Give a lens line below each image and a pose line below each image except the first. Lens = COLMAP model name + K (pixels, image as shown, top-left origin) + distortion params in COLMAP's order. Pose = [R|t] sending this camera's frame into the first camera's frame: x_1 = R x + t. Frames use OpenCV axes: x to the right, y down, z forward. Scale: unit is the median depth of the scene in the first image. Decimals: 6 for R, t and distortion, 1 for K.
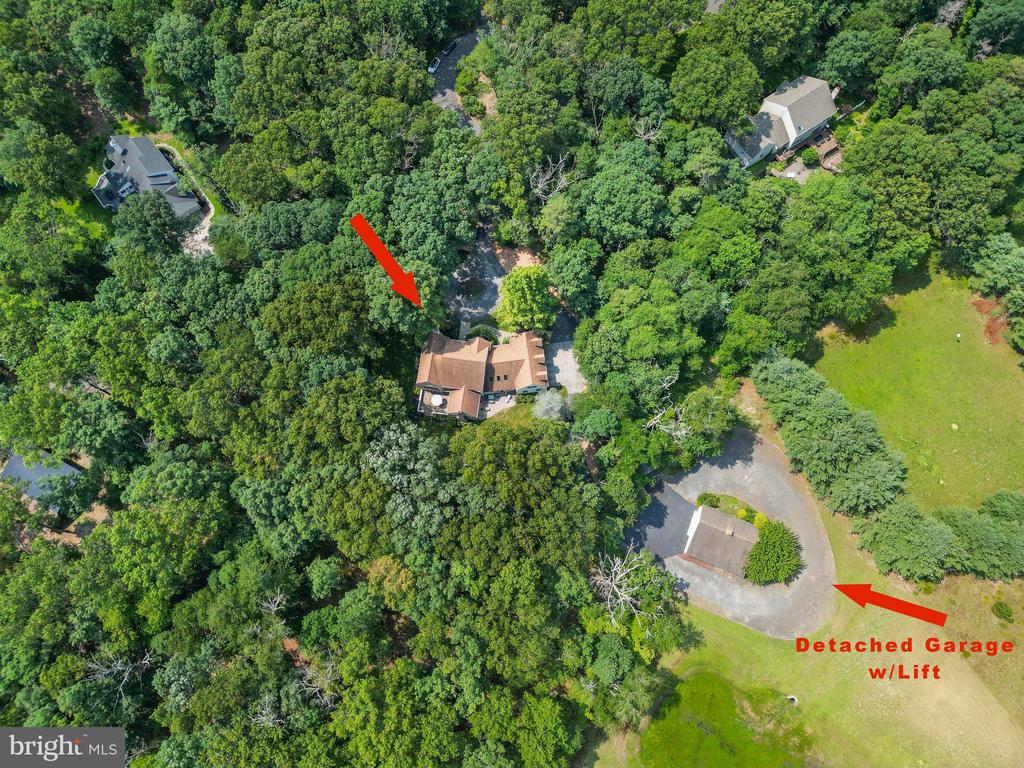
lens RADIAL K [[711.9, 0, 512.0], [0, 711.9, 384.0], [0, 0, 1]] dist [0.001769, -0.001987]
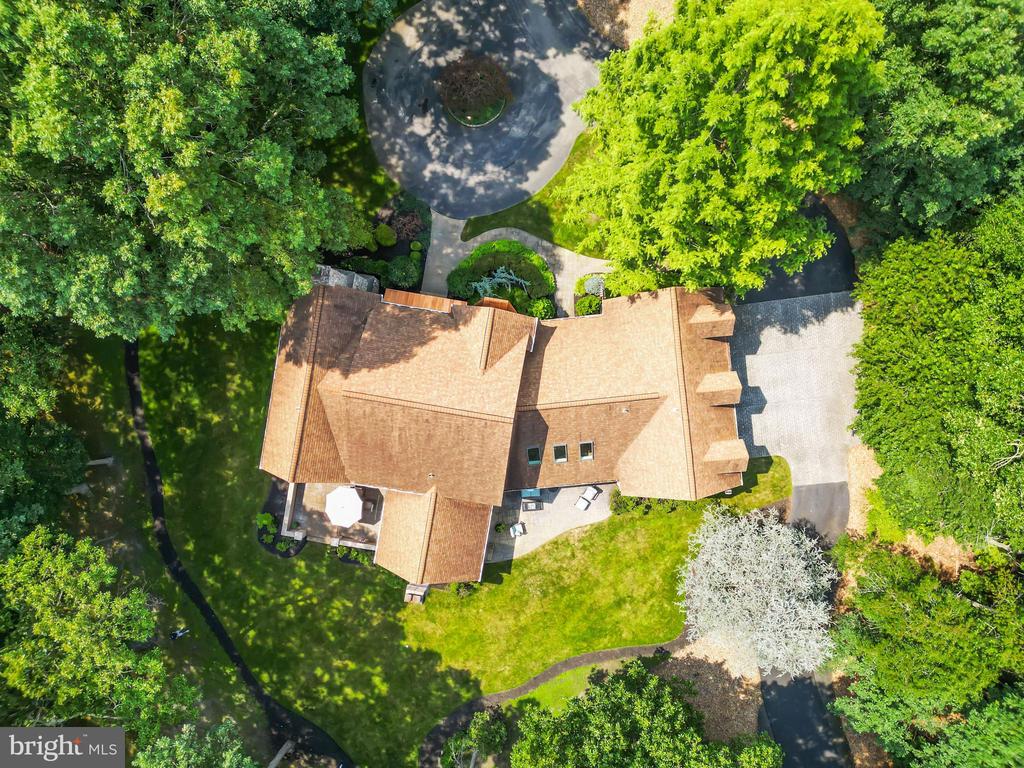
lens RADIAL K [[711.9, 0, 512.0], [0, 711.9, 384.0], [0, 0, 1]] dist [0.001769, -0.001987]
pose [[0.999761, 0.016309, -0.014577, -0.033764], [-0.011285, 0.955428, 0.295008, -0.114000], [0.018738, -0.294773, 0.955384, 0.741067]]
